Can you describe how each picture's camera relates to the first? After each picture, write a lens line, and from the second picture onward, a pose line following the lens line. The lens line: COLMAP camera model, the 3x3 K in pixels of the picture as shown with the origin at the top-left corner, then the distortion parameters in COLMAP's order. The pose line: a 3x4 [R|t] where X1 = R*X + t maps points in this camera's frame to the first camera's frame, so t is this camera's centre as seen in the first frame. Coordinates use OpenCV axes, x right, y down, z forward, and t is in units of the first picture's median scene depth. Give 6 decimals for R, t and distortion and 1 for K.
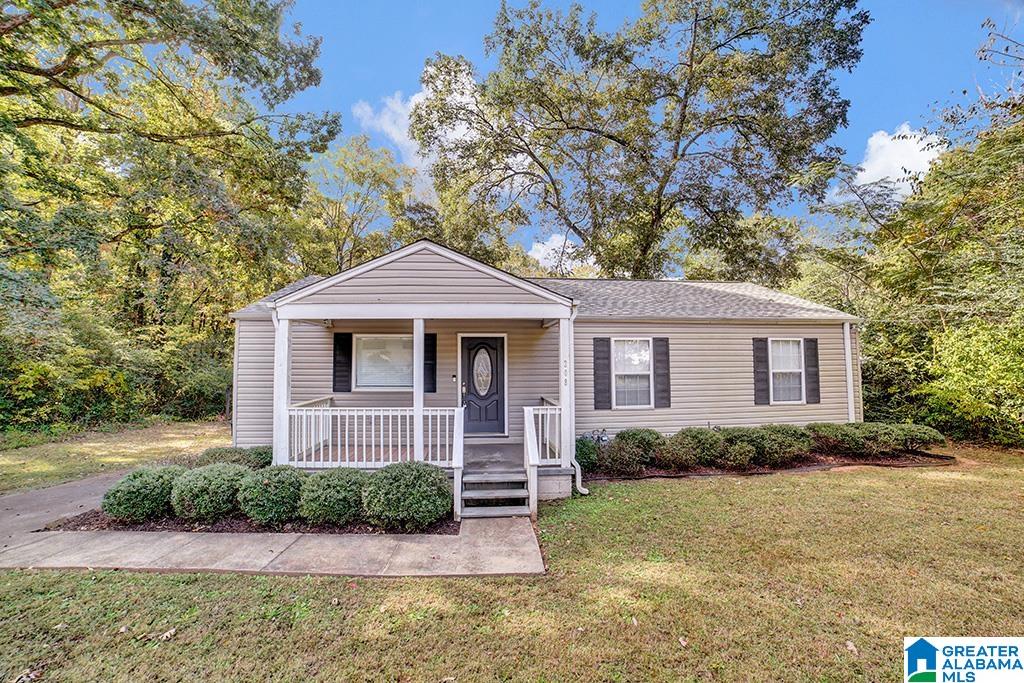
lens RADIAL K [[406.0, 0, 512.0], [0, 406.0, 341.5], [0, 0, 1]] dist [-0.084392, 0.019928]
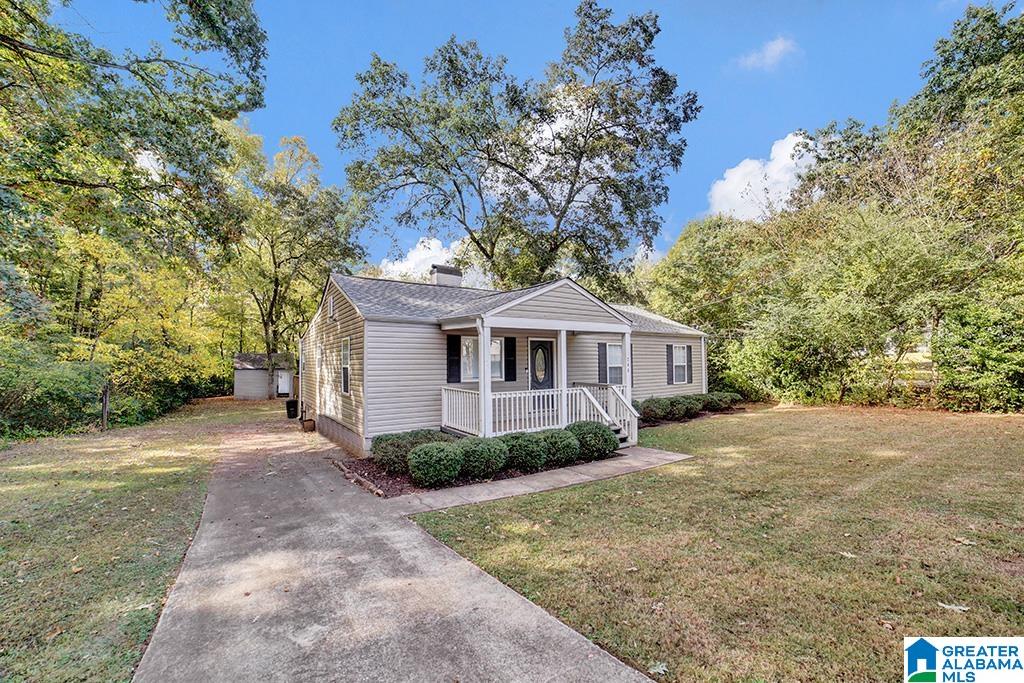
lens RADIAL K [[406.0, 0, 512.0], [0, 406.0, 341.5], [0, 0, 1]] dist [-0.084392, 0.019928]
pose [[0.868134, 0.022310, 0.495829, -0.823067], [-0.026611, 0.999645, 0.001614, -0.007622], [-0.495617, -0.014596, 0.868419, -0.159483]]
